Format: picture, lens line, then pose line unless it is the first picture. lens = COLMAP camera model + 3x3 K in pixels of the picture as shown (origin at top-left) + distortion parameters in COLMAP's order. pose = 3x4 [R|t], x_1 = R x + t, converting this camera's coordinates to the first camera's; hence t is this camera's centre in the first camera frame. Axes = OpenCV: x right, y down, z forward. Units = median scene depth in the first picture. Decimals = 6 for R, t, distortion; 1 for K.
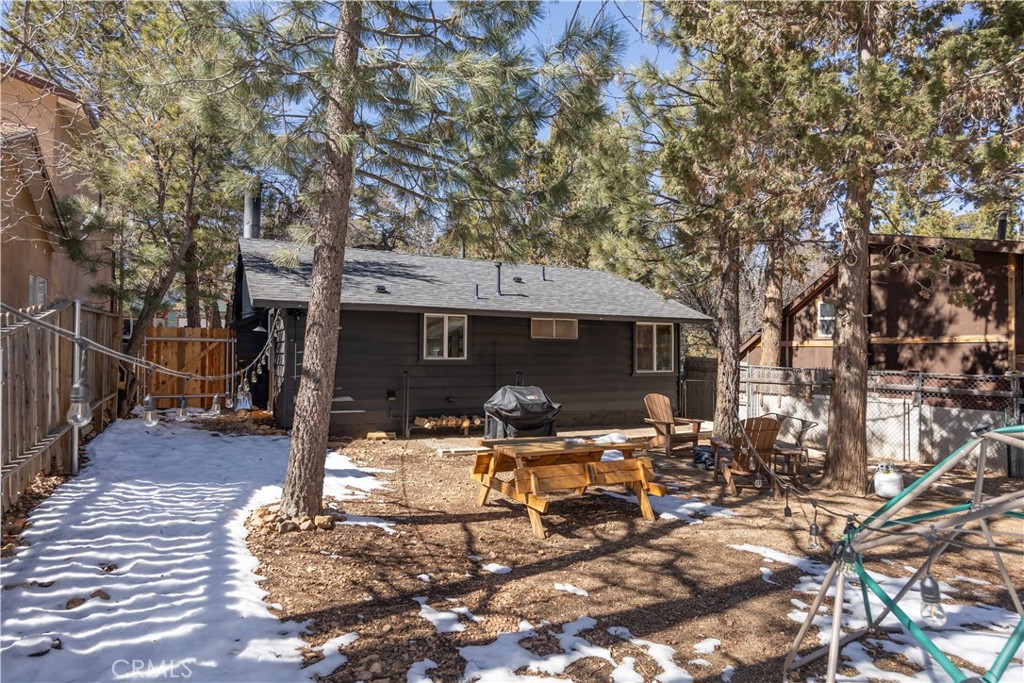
lens RADIAL K [[582.2, 0, 512.3], [0, 582.2, 355.7], [0, 0, 1]] dist [0.000665, 0.000427]
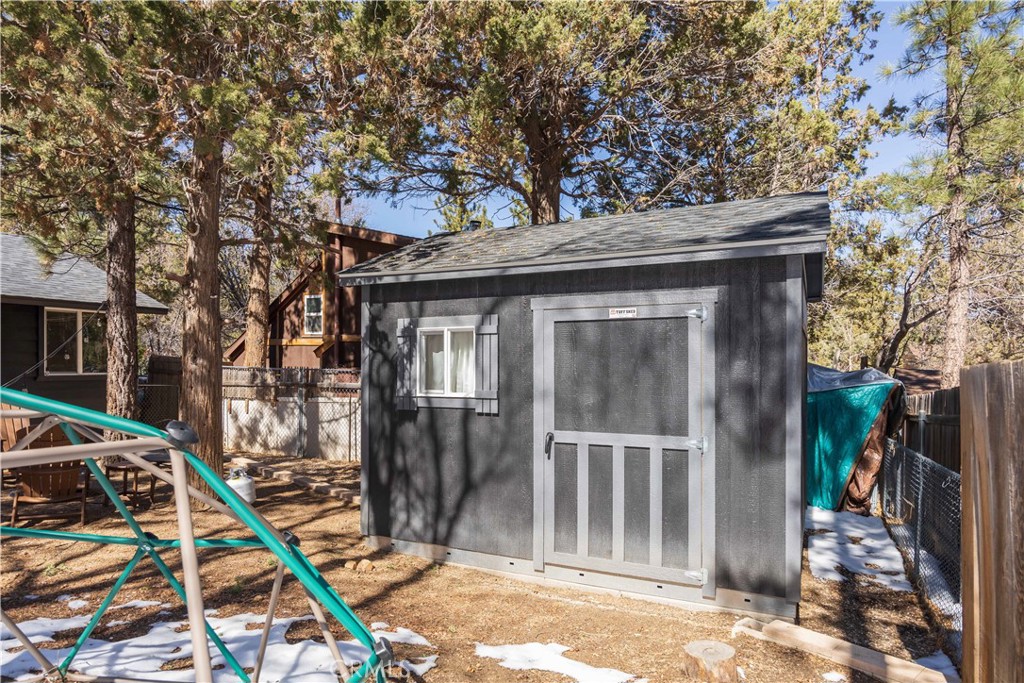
lens RADIAL K [[673.7, 0, 478.4], [0, 673.7, 381.9], [0, 0, 1]] dist [-0.001047, -0.000446]
pose [[0.795730, -0.020924, 0.605291, 0.124933], [0.000987, 0.999447, 0.033252, 0.008843], [-0.605651, -0.025862, 0.795310, -0.006787]]
